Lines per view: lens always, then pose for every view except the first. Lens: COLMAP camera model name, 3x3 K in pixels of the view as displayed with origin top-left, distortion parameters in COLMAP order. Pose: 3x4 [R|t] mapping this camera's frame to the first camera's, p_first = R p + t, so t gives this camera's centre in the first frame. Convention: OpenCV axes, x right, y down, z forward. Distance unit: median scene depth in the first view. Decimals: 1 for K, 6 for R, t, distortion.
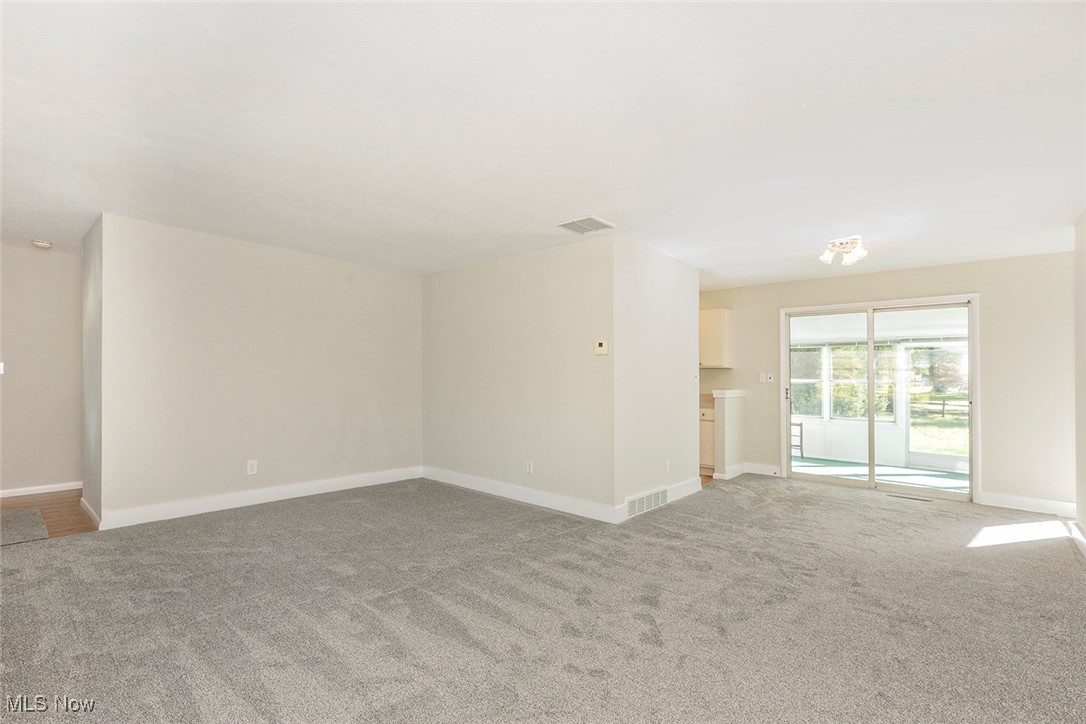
lens RADIAL K [[489.5, 0, 518.7], [0, 489.5, 360.8], [0, 0, 1]] dist [0.001089, -0.001435]
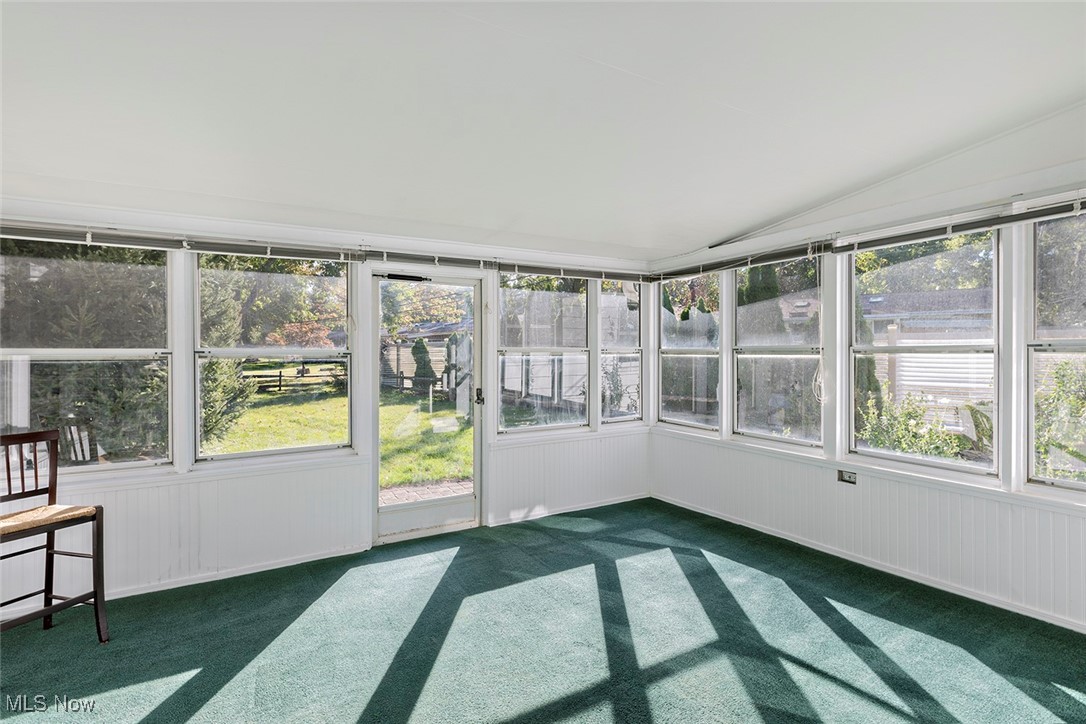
lens RADIAL K [[550.0, 0, 544.8], [0, 550.0, 354.2], [0, 0, 1]] dist [0.042987, 0.000213]
pose [[0.371913, -0.020055, 0.928051, 0.561679], [-0.020519, 0.999345, 0.029819, 0.039970], [-0.928041, -0.030133, 0.371257, 0.970126]]
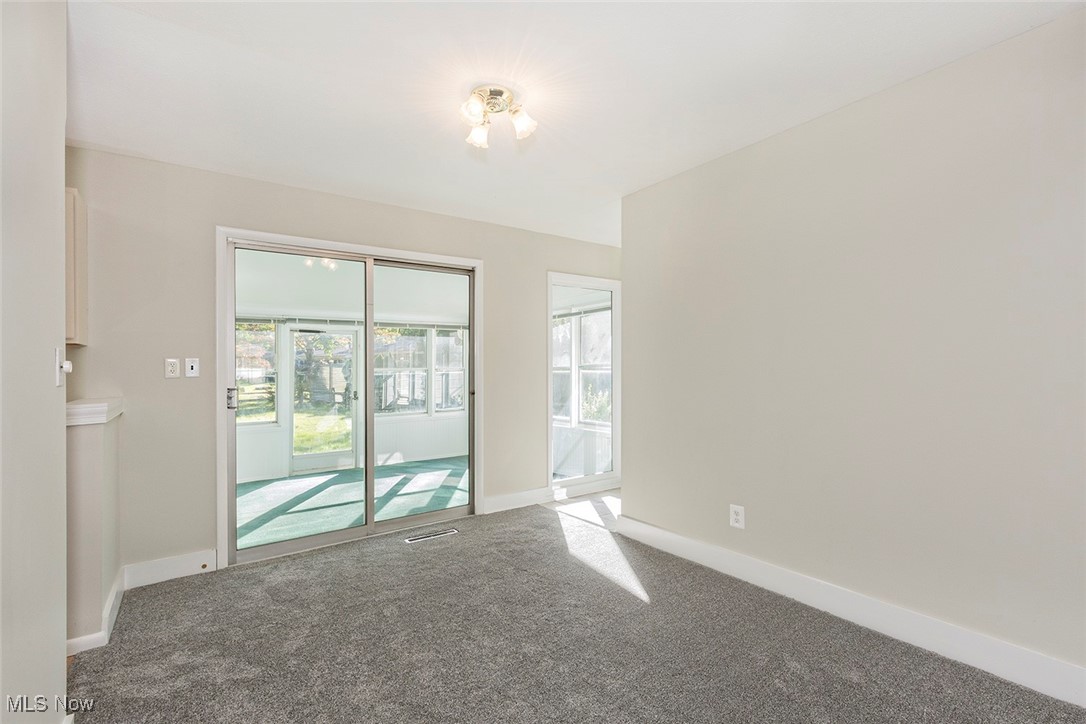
lens RADIAL K [[489.5, 0, 563.1], [0, 489.5, 357.7], [0, 0, 1]] dist [0.001089, -0.001435]
pose [[0.204340, 0.004060, 0.978892, 0.124444], [-0.015770, 0.999875, -0.000855, 0.020230], [-0.978773, -0.015262, 0.204379, 0.560453]]
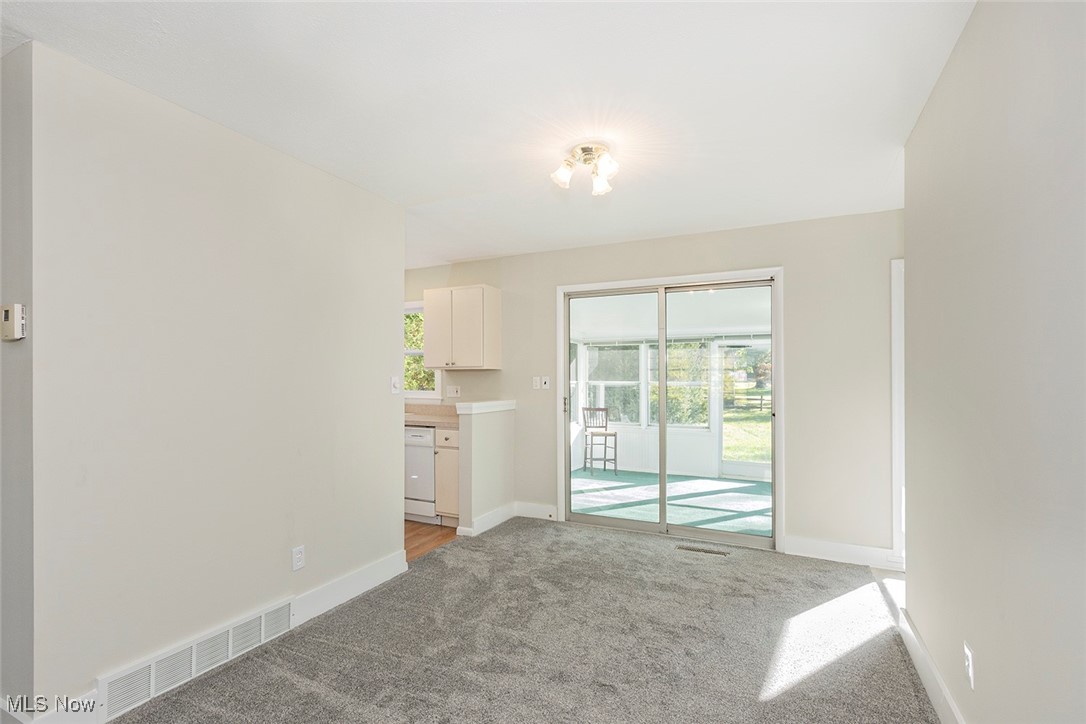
lens RADIAL K [[489.5, 0, 534.4], [0, 489.5, 364.0], [0, 0, 1]] dist [0.001089, -0.001435]
pose [[0.961659, -0.002442, 0.274237, 0.304696], [0.001365, 0.999991, 0.004121, 0.004283], [-0.274245, -0.003588, 0.961653, 0.316503]]
